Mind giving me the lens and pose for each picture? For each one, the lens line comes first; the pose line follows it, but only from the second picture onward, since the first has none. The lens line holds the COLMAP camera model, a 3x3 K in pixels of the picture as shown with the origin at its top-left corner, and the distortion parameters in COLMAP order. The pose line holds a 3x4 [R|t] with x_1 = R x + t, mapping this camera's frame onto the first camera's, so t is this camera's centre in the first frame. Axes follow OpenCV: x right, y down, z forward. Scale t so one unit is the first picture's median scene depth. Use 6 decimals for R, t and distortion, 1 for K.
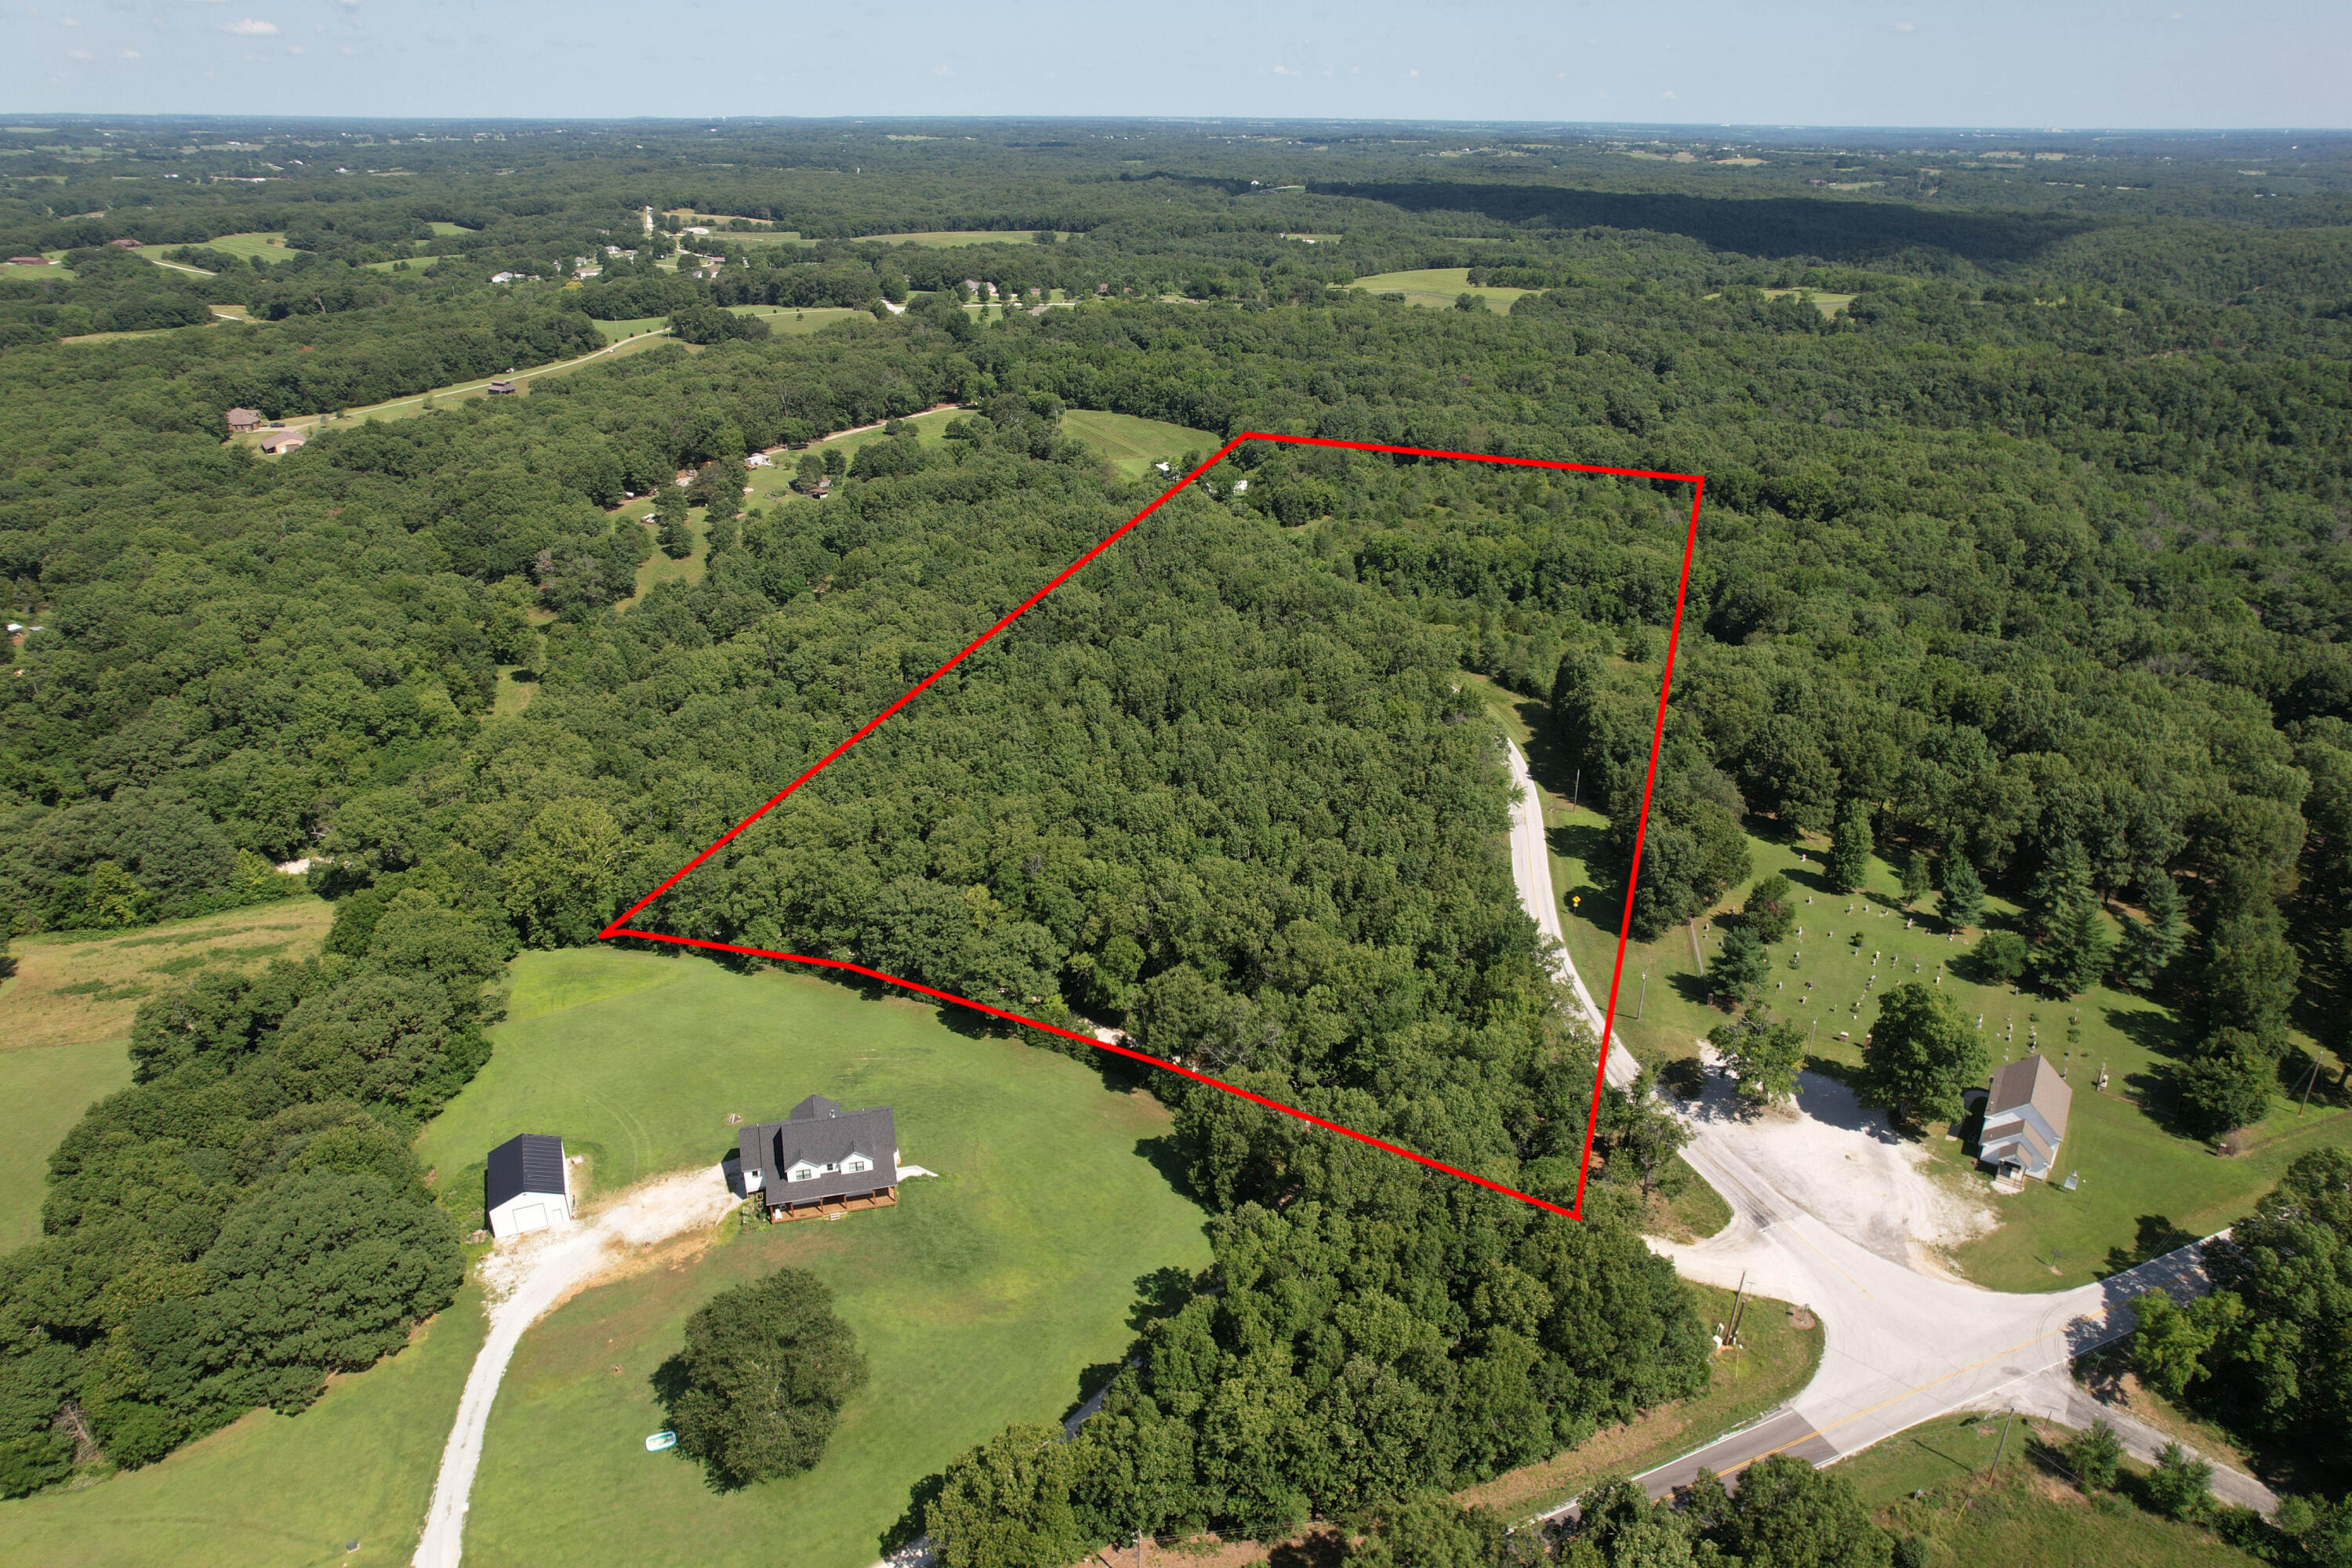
lens RADIAL K [[1505.8, 0, 1189.0], [0, 1505.8, 772.2], [0, 0, 1]] dist [-0.079094, 0.072506]
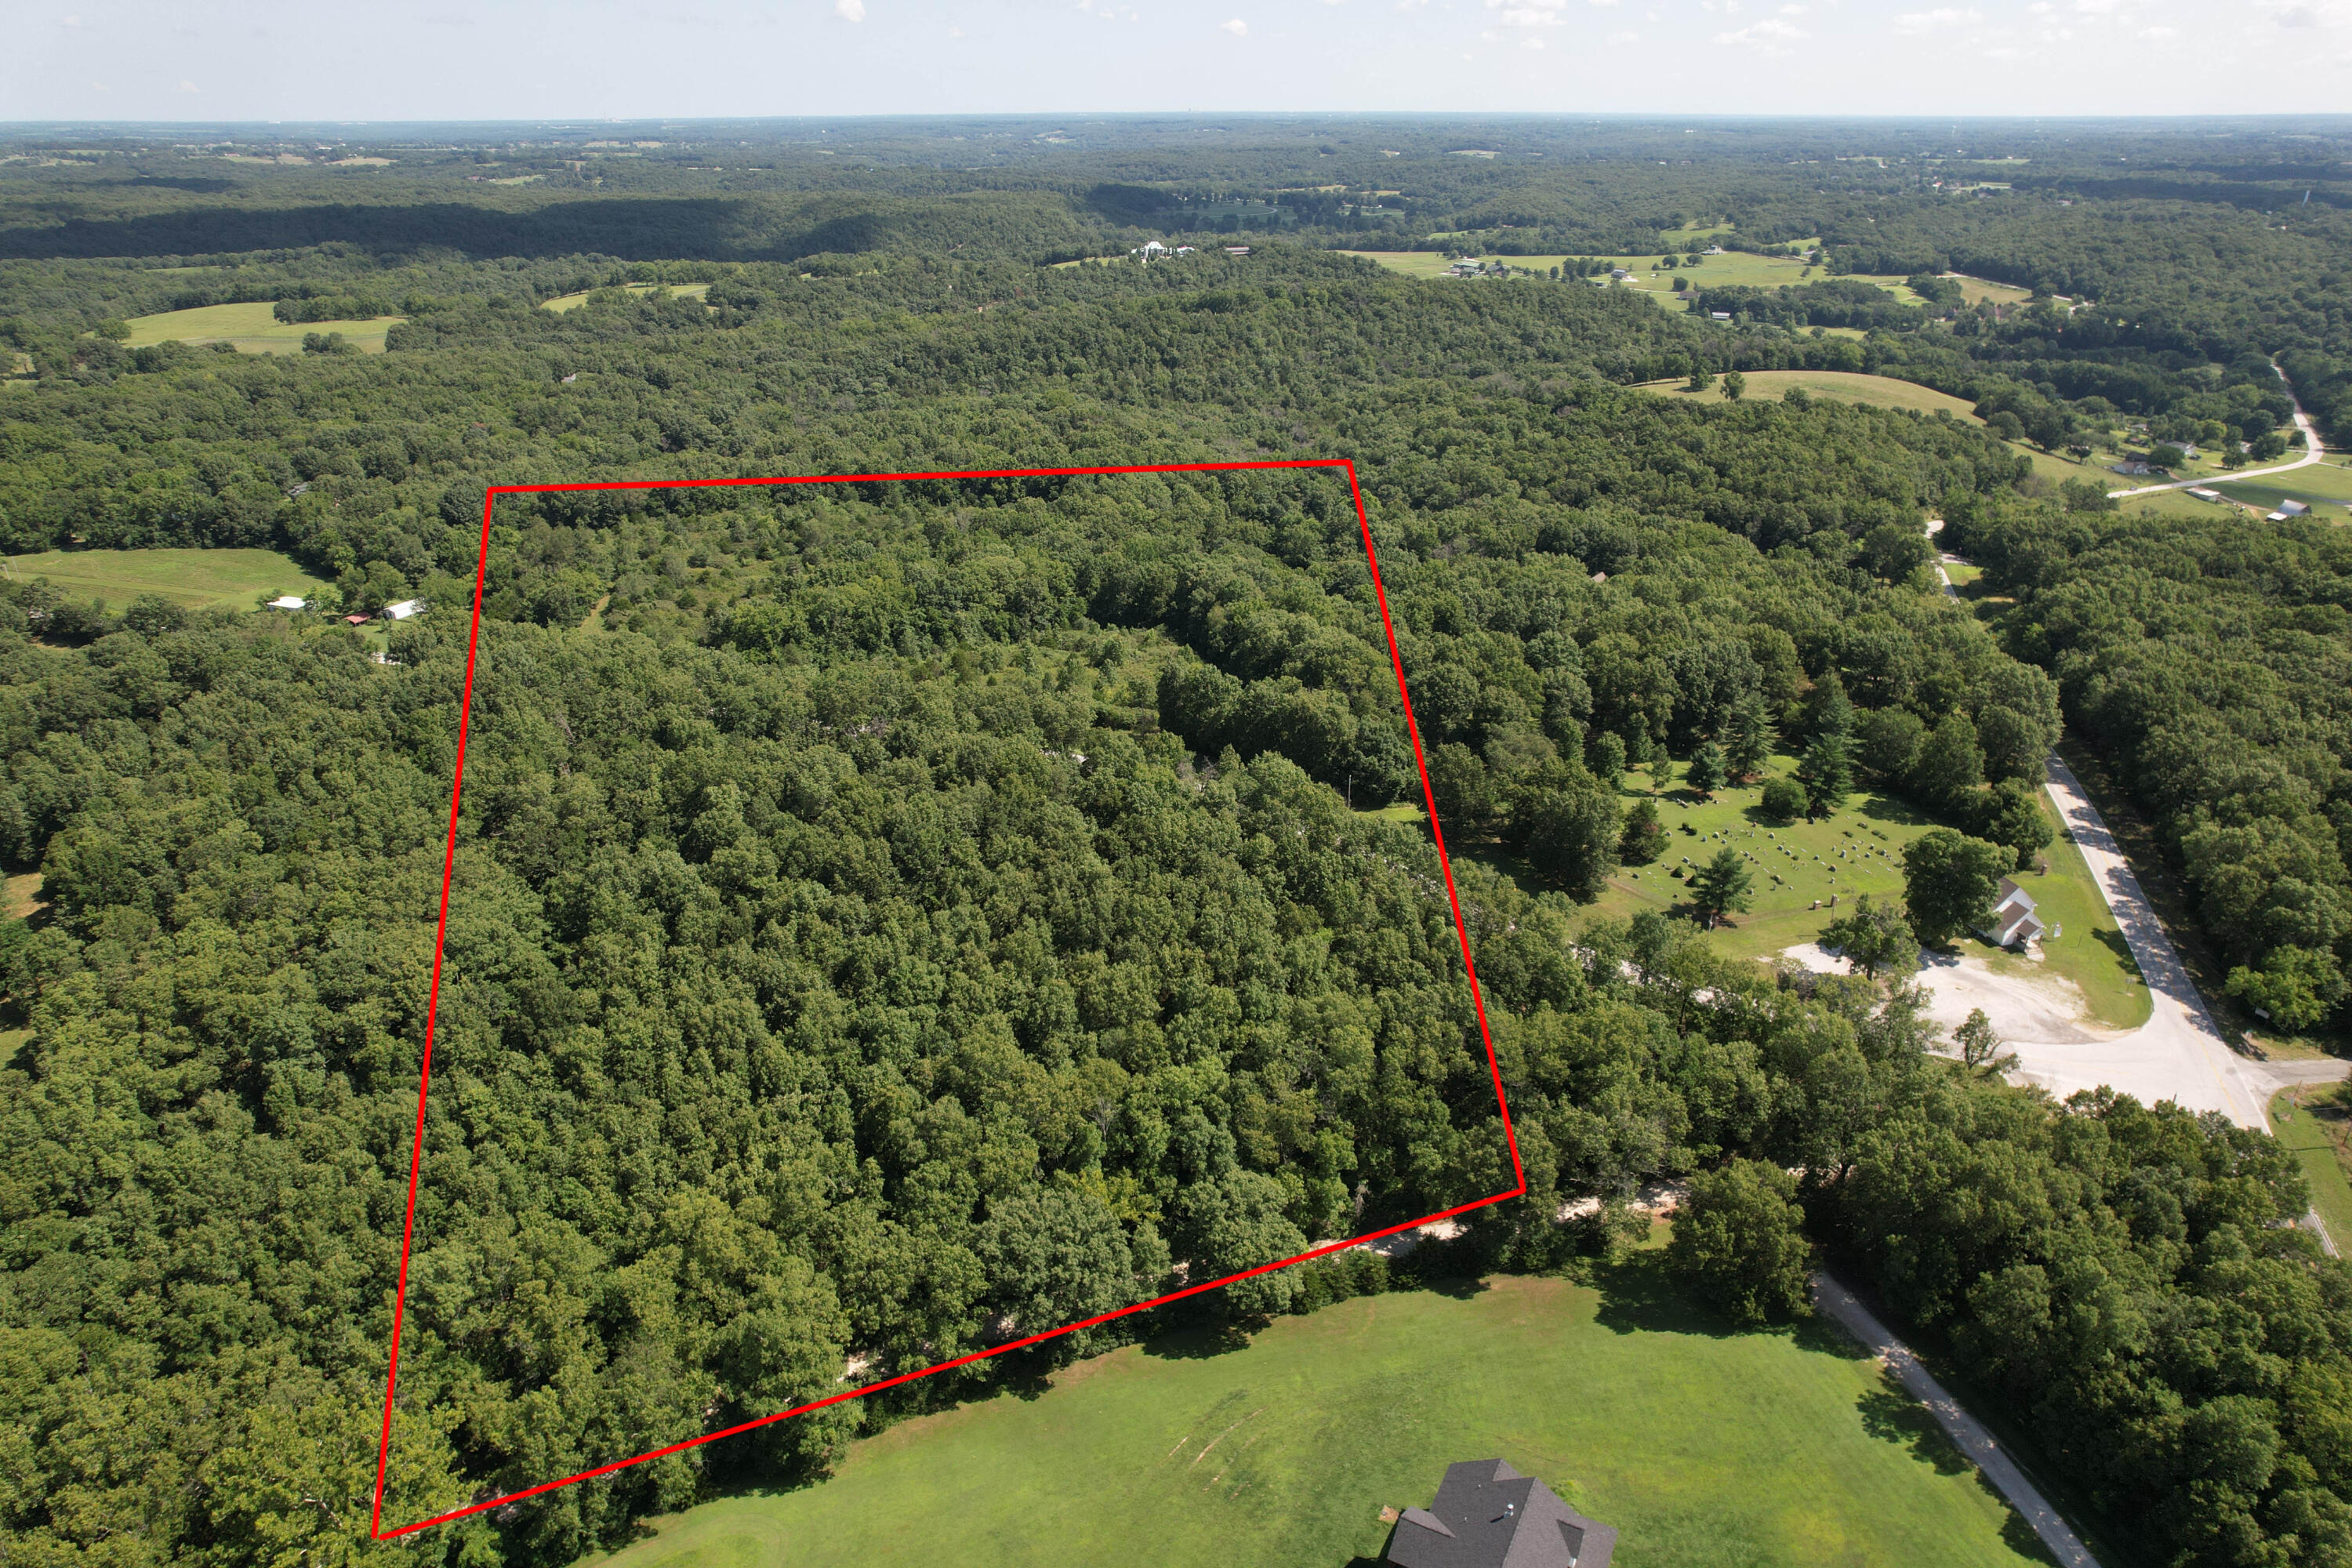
lens RADIAL K [[1497.4, 0, 1188.9], [0, 1497.4, 792.5], [0, 0, 1]] dist [-0.077477, 0.067479]
pose [[0.665534, -0.320390, 0.674103, -0.240050], [0.308581, 0.940488, 0.142341, -0.082927], [-0.679590, 0.113283, 0.724793, 0.187994]]
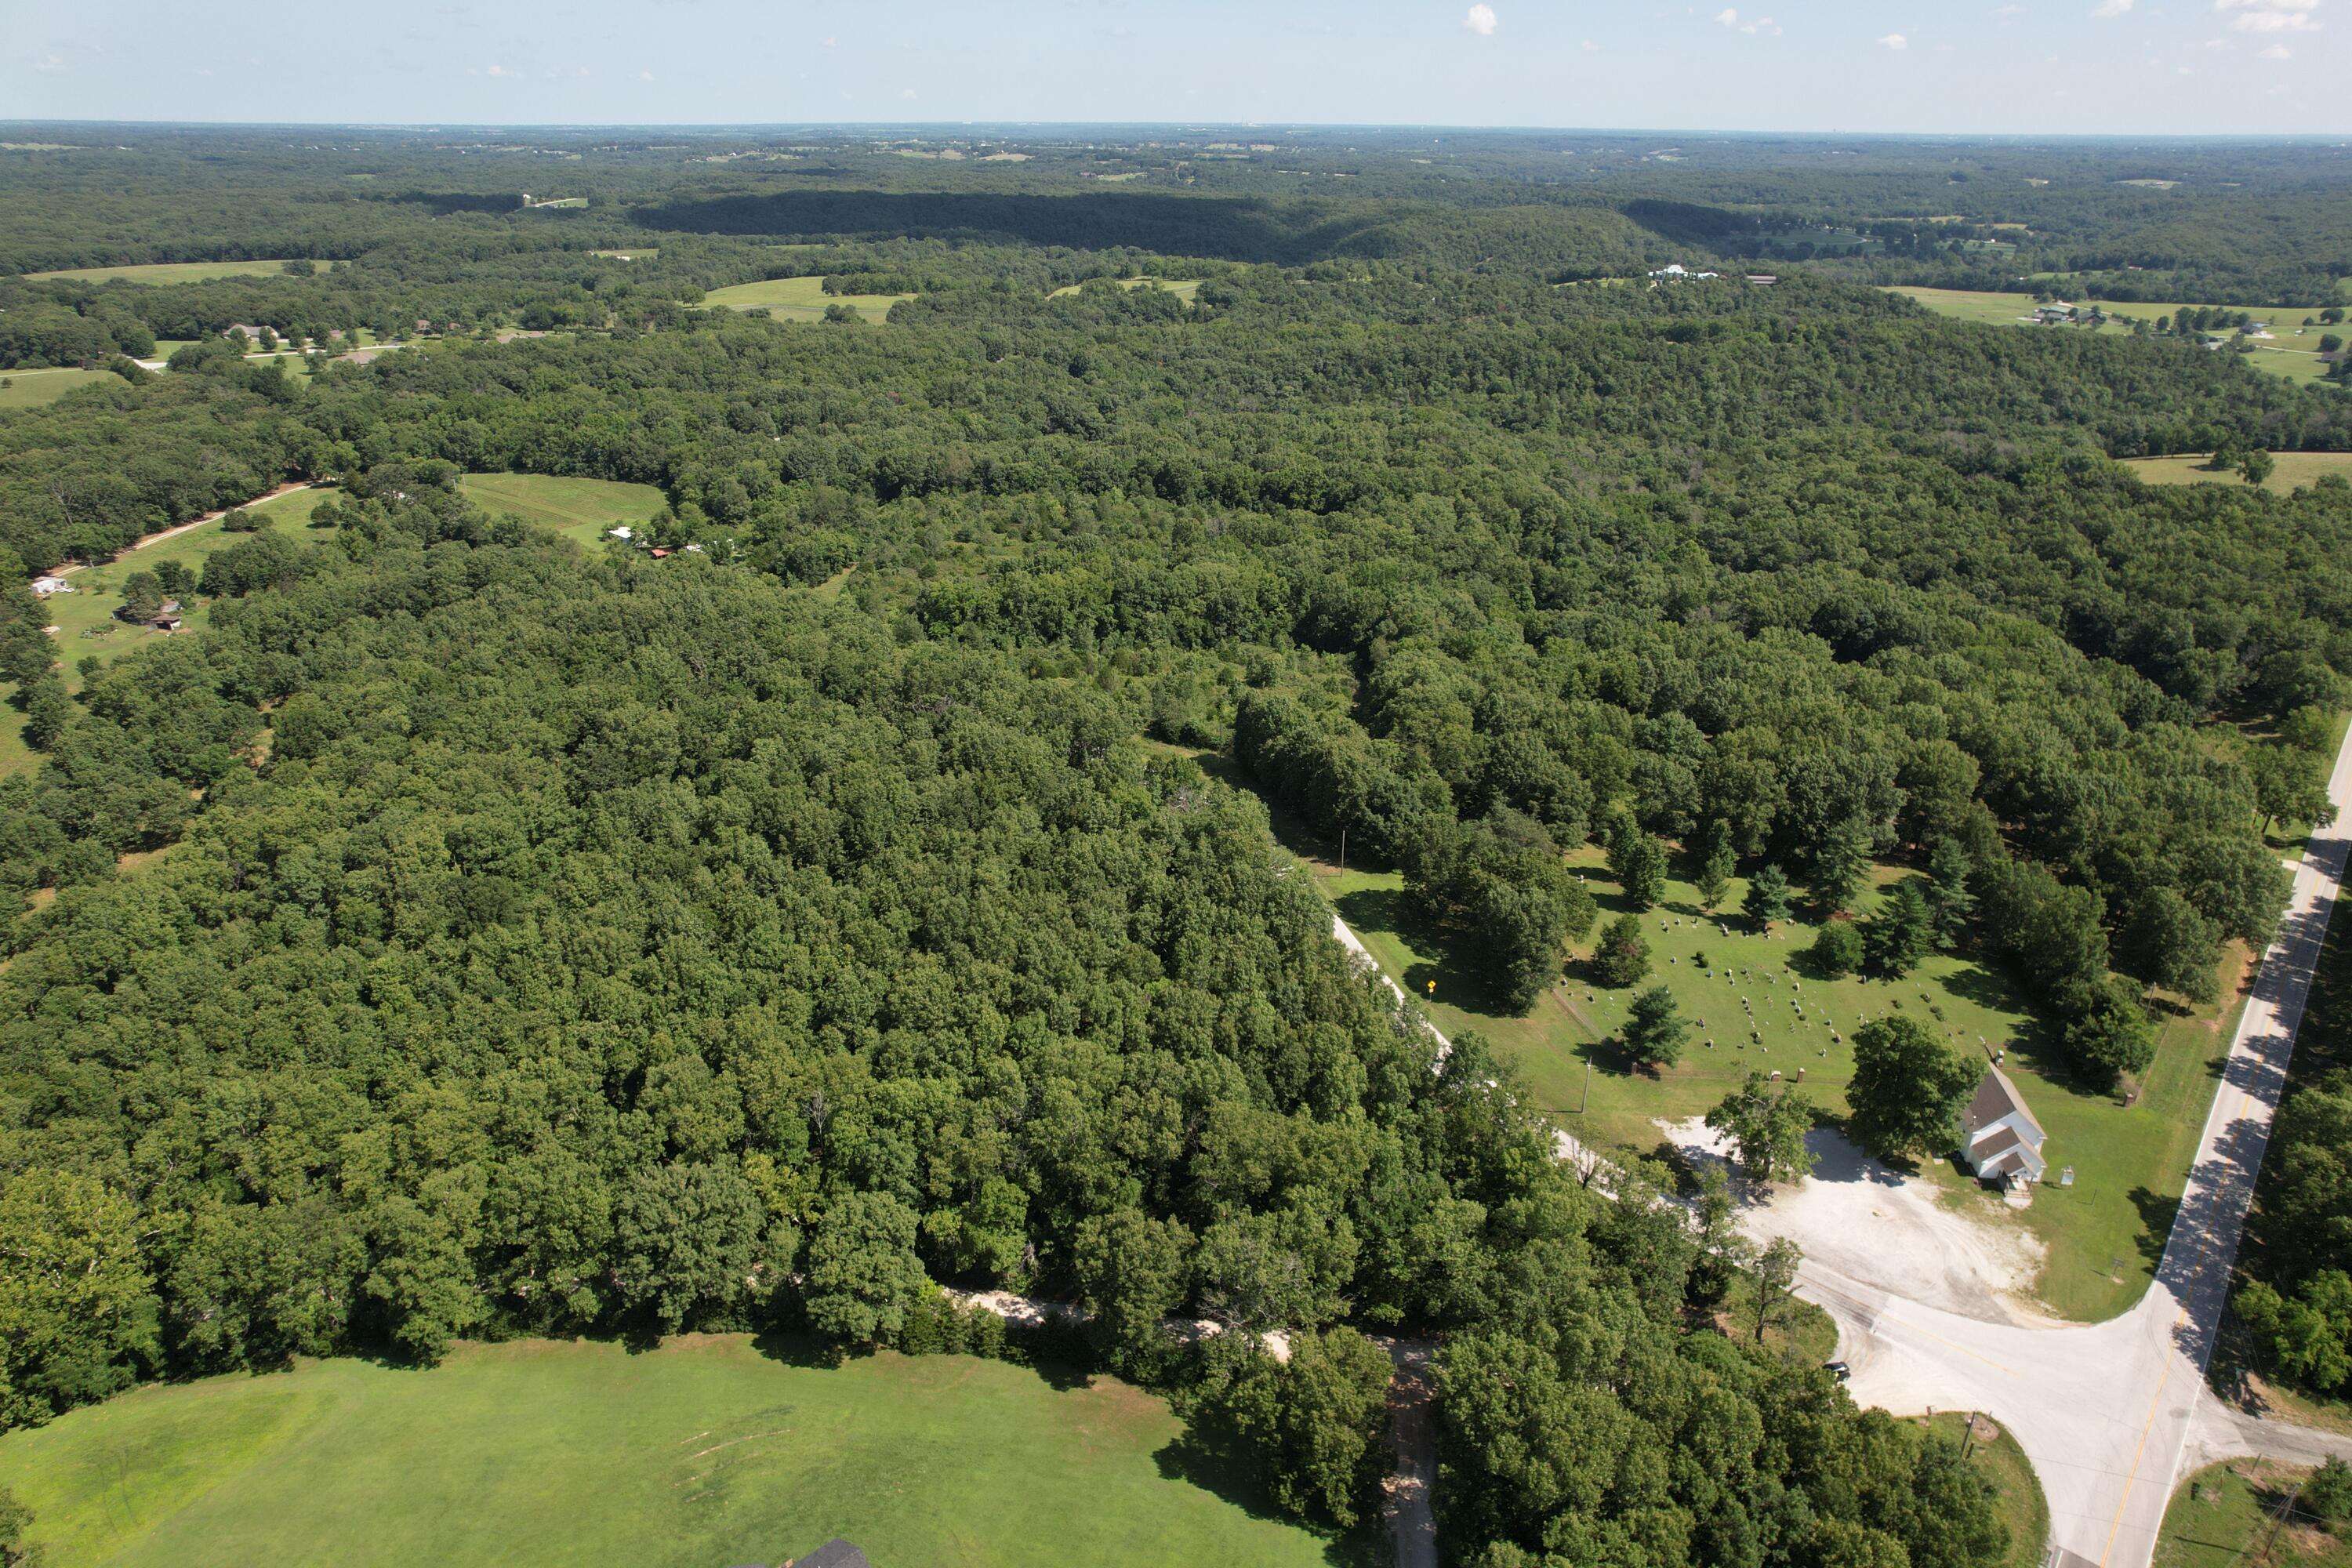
lens RADIAL K [[1497.4, 0, 1188.9], [0, 1497.4, 792.5], [0, 0, 1]] dist [-0.077477, 0.067479]
pose [[0.896512, -0.183617, 0.403177, -0.094979], [0.178416, 0.982643, 0.050793, -0.044688], [-0.405506, 0.026397, 0.913711, 0.106971]]
